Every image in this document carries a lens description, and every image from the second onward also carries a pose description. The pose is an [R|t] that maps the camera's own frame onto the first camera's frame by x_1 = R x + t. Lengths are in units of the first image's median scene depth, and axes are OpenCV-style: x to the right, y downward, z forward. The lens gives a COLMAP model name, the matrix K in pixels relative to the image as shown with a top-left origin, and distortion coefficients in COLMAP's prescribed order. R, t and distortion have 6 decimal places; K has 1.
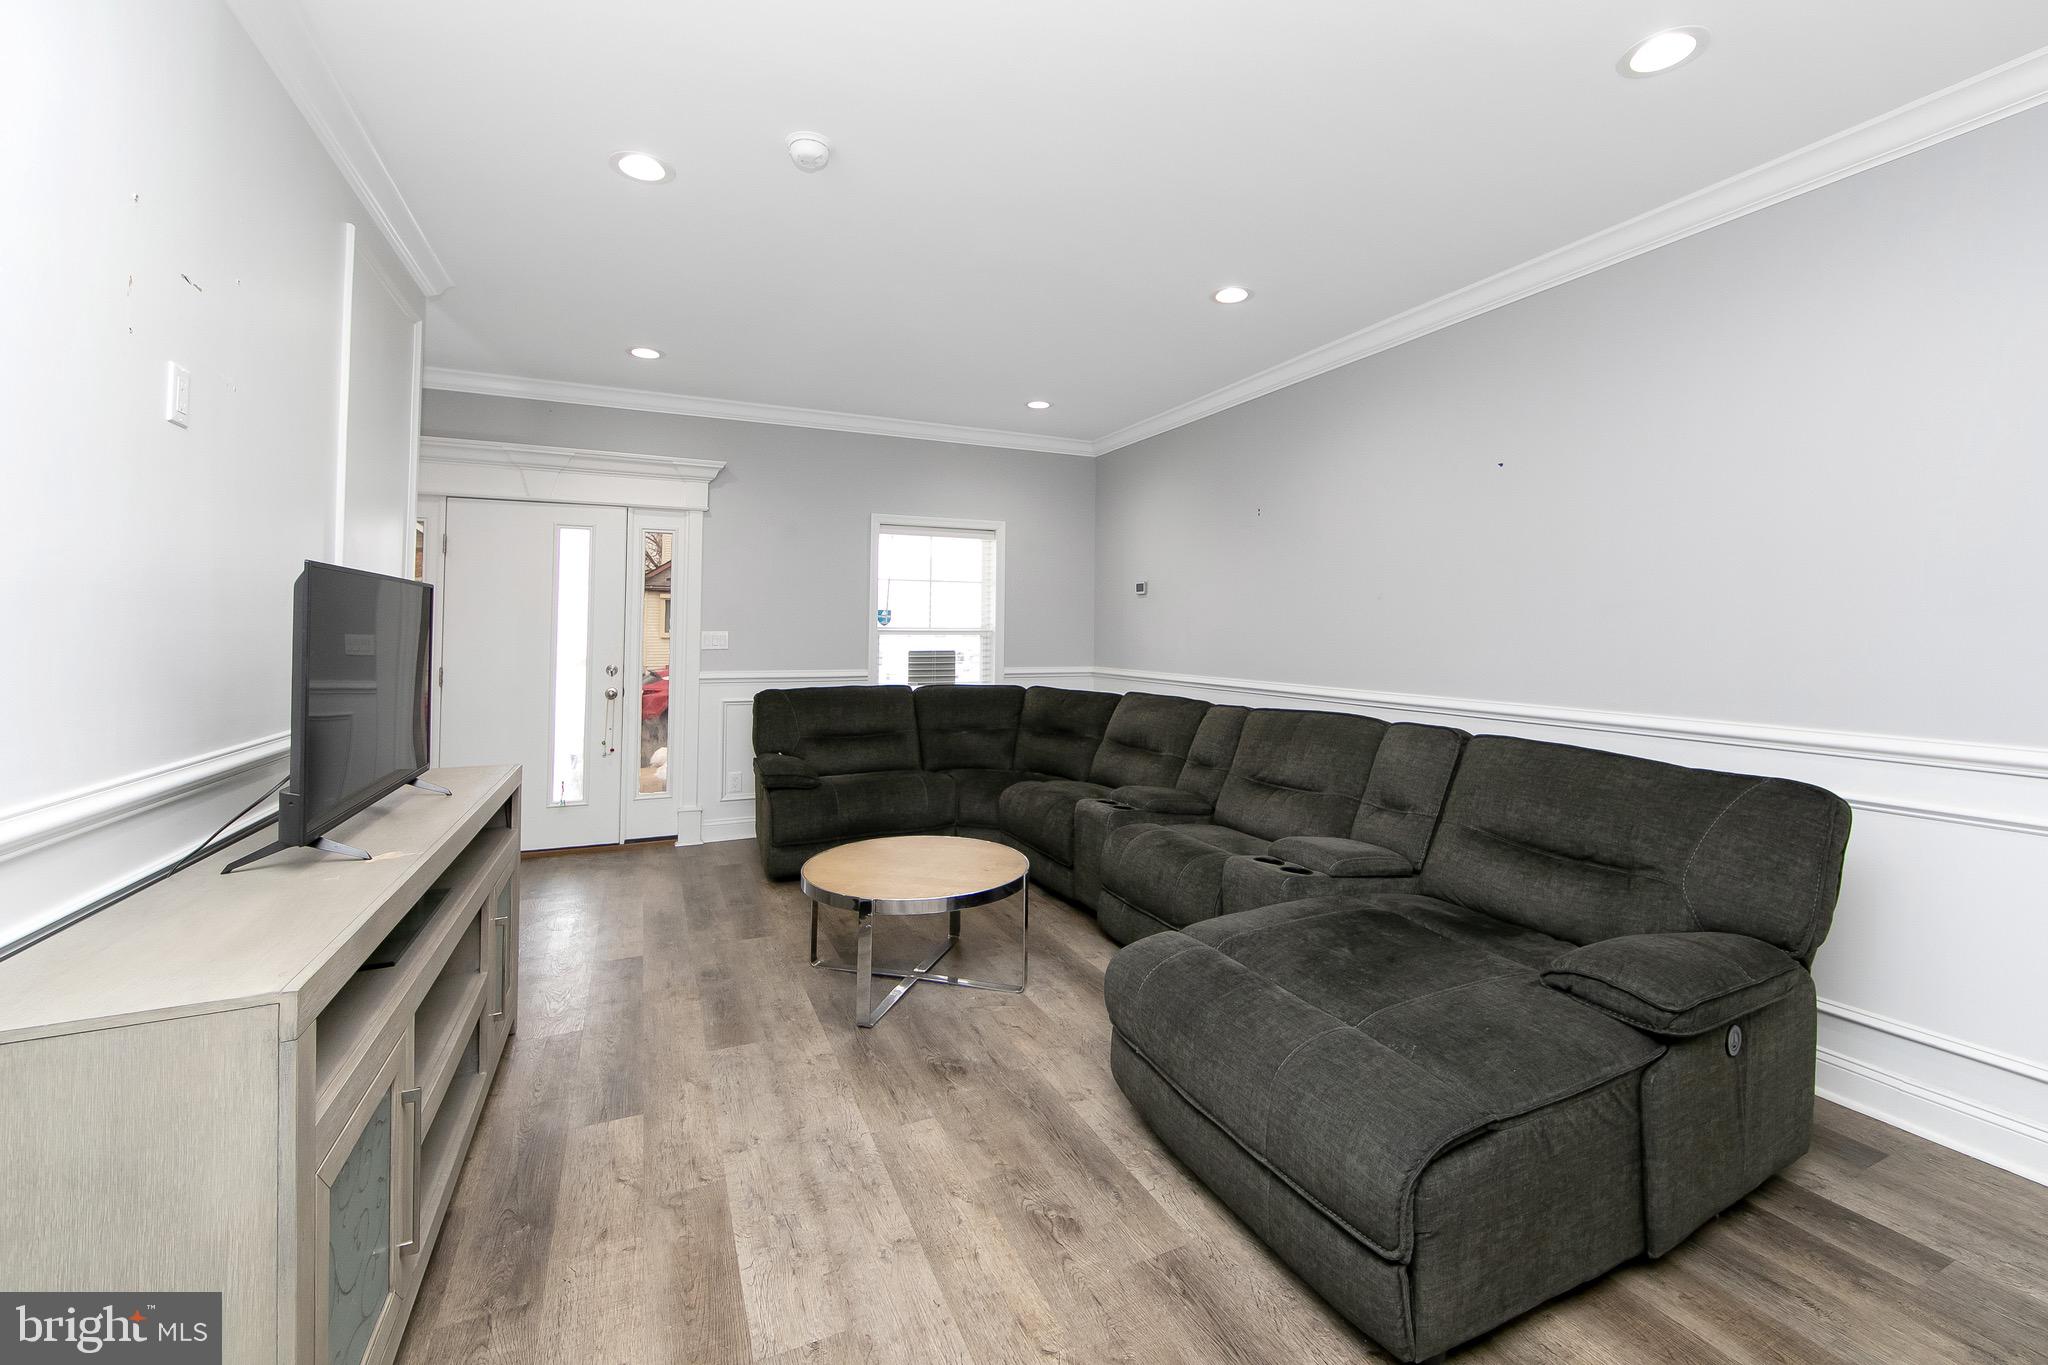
lens RADIAL K [[825.8, 0, 1031.0], [0, 825.8, 611.0], [0, 0, 1]] dist [0.000720, -0.000026]
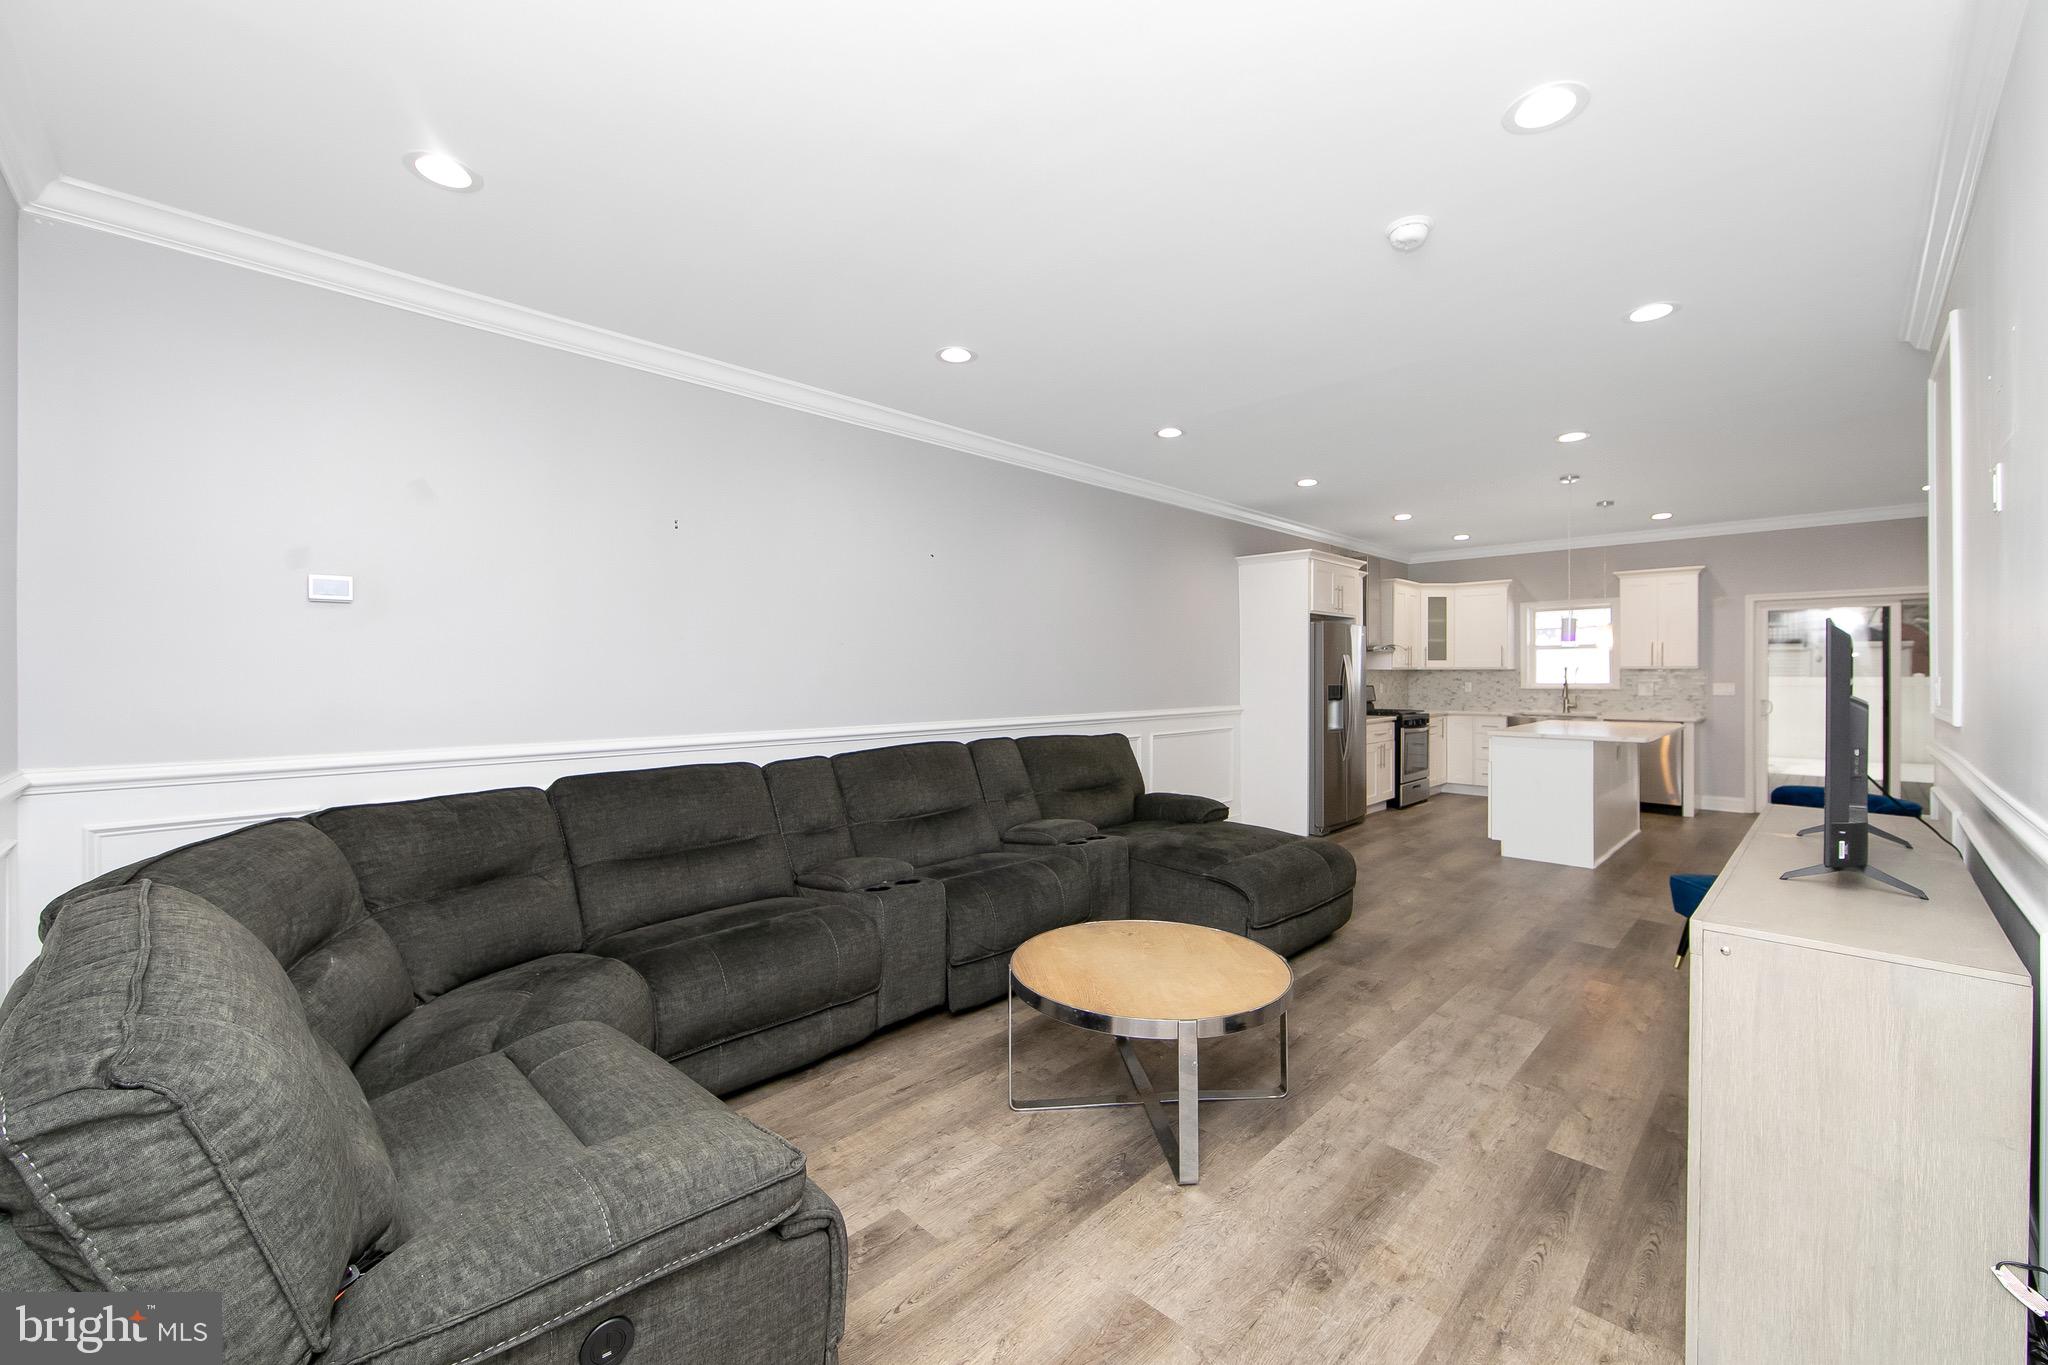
lens RADIAL K [[806.1, 0, 1021.3], [0, 806.1, 675.5], [0, 0, 1]] dist [-0.000354, -0.000287]
pose [[-0.333922, -0.007975, 0.942567, -0.546509], [-0.023716, 0.999719, 0.000057, 0.016776], [-0.942302, -0.022335, -0.334017, 0.900252]]
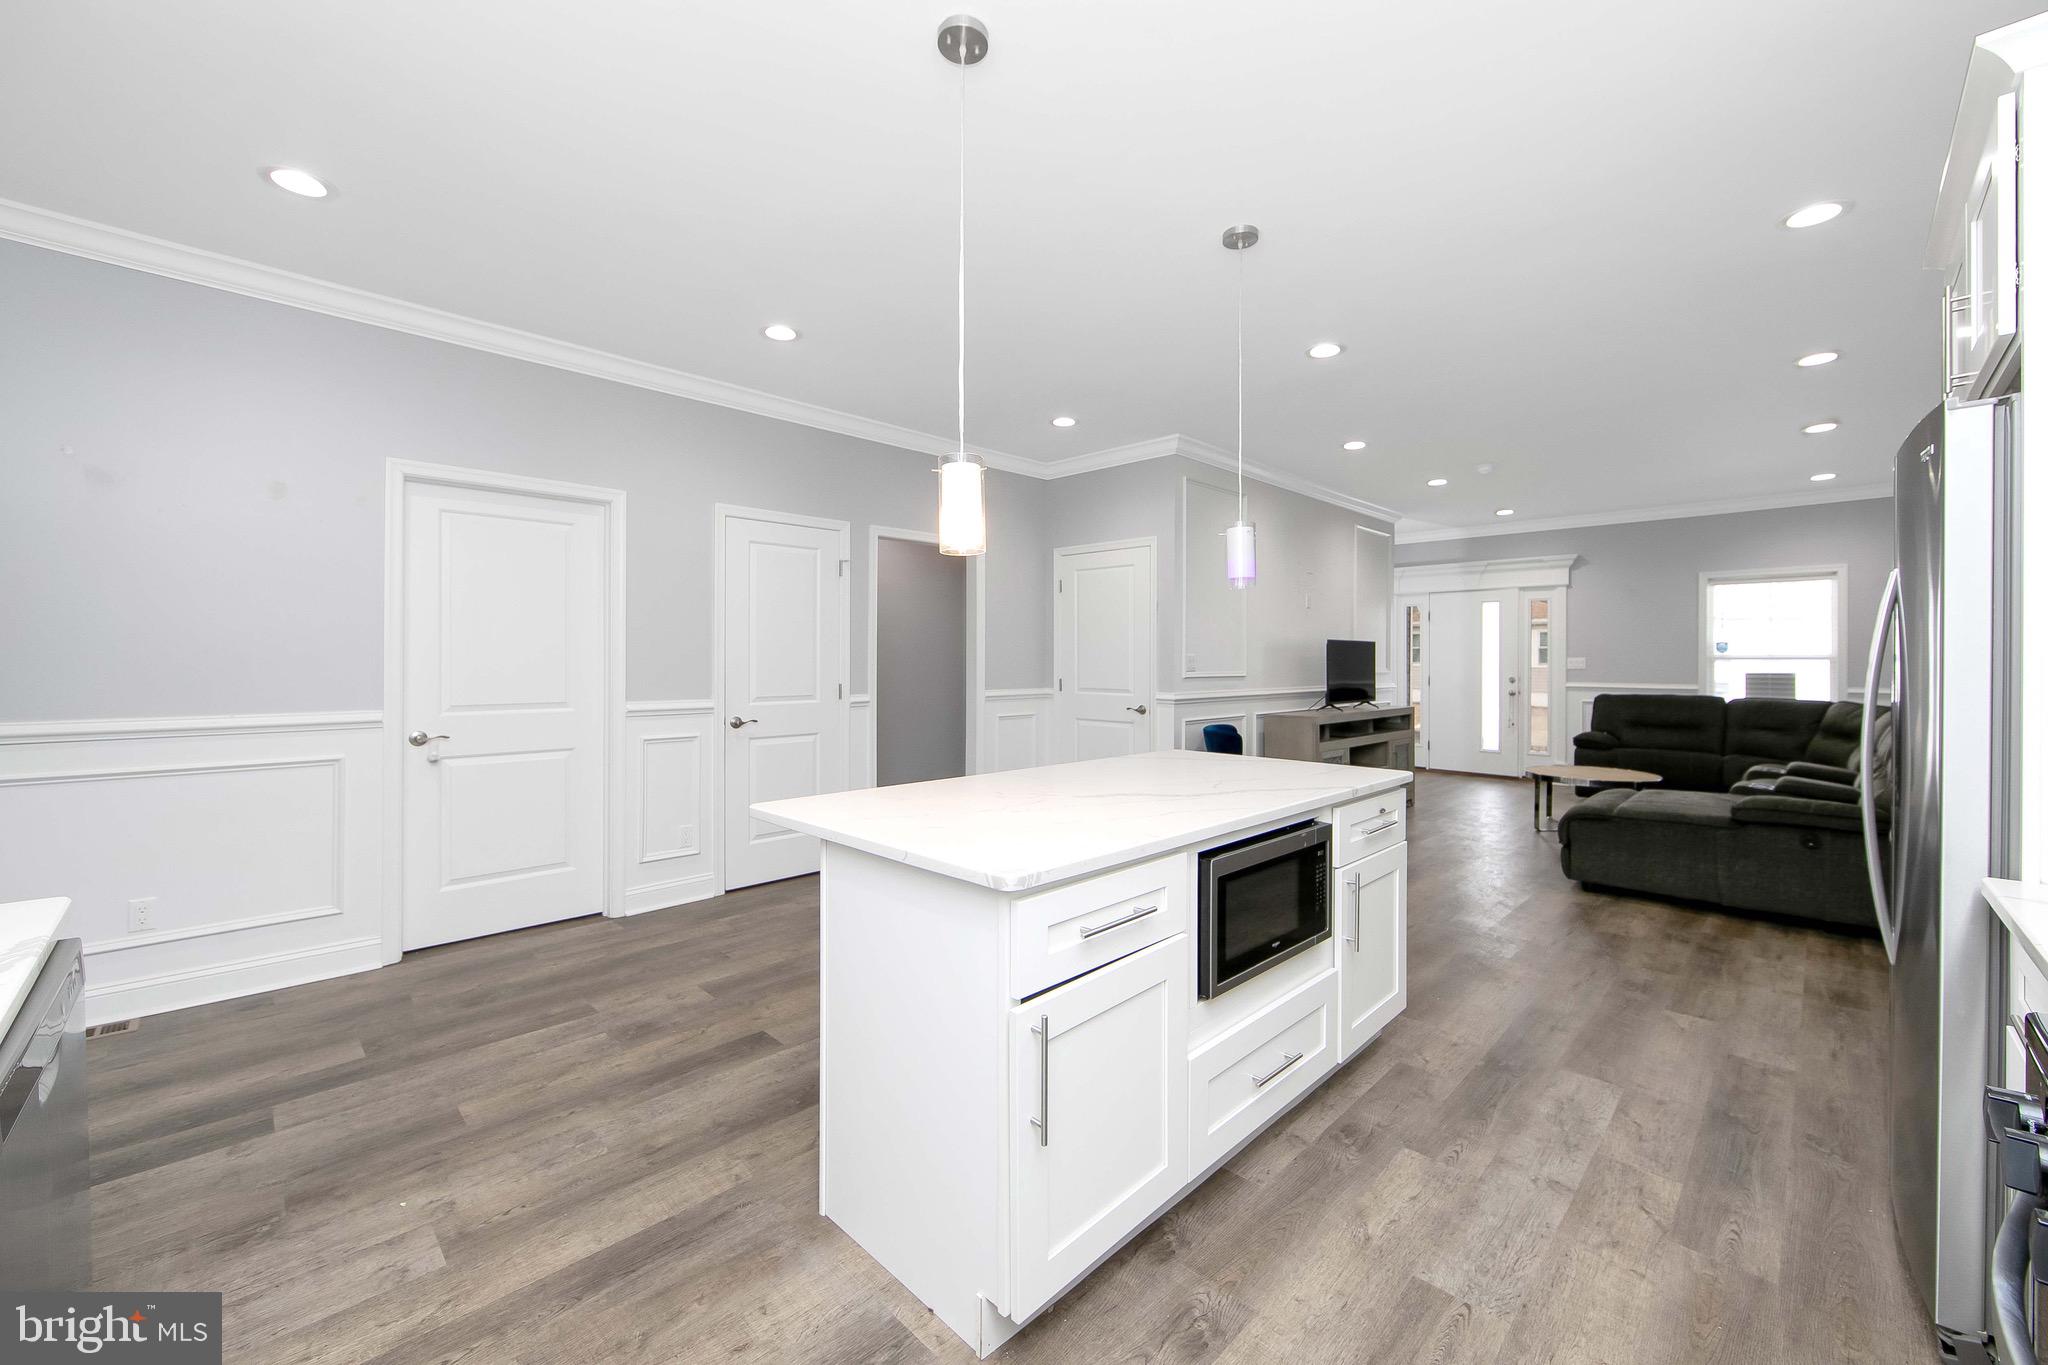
lens RADIAL K [[818.3, 0, 1032.3], [0, 818.3, 676.6], [0, 0, 1]] dist [-0.008003, 0.000030]
pose [[0.352199, 0.014488, -0.935813, 0.787378], [0.021518, 0.999491, 0.023572, -0.000232], [0.935678, -0.028439, 0.351708, -0.604891]]
